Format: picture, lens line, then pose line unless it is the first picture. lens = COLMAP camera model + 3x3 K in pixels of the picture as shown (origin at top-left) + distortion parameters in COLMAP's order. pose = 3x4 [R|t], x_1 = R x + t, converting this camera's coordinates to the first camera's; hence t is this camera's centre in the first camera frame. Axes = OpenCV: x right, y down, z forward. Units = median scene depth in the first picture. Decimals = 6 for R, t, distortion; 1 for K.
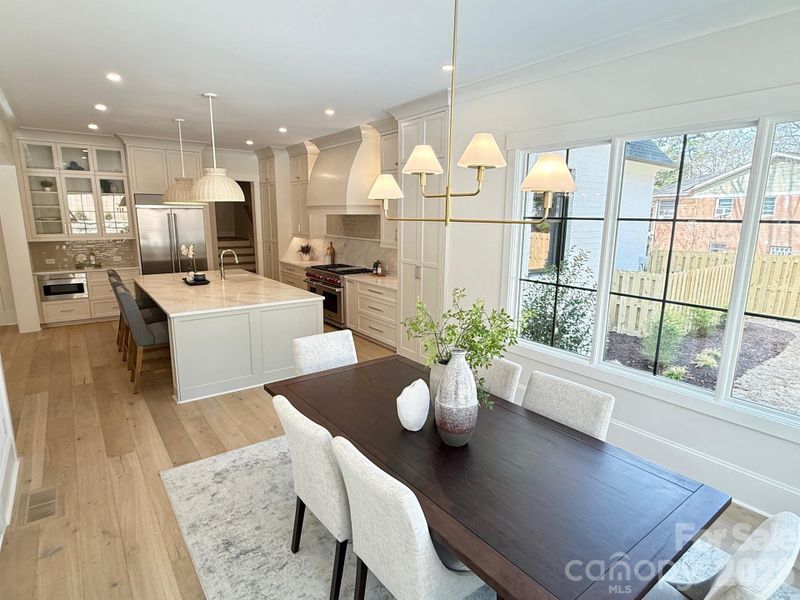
lens RADIAL K [[442.9, 0, 400.0], [0, 442.9, 300.0], [0, 0, 1]] dist [-0.000993, -0.000109]
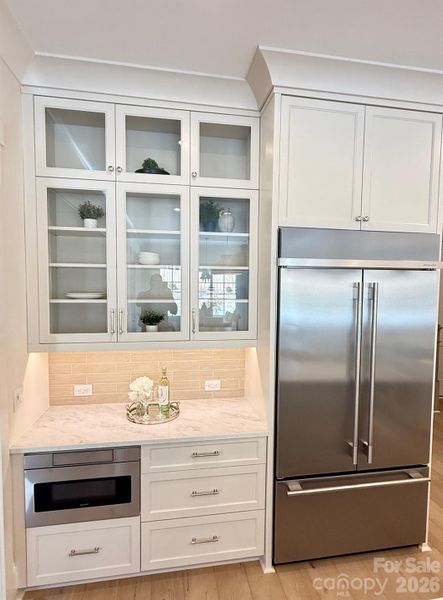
lens RADIAL K [[351.0, 0, 222.0], [0, 351.0, 305.1], [0, 0, 1]] dist [-0.002183, -0.000967]
pose [[0.893991, 0.031457, -0.446980, -0.527146], [-0.090523, 0.989644, -0.111404, -0.146968], [0.438847, 0.140056, 0.887580, 0.758462]]
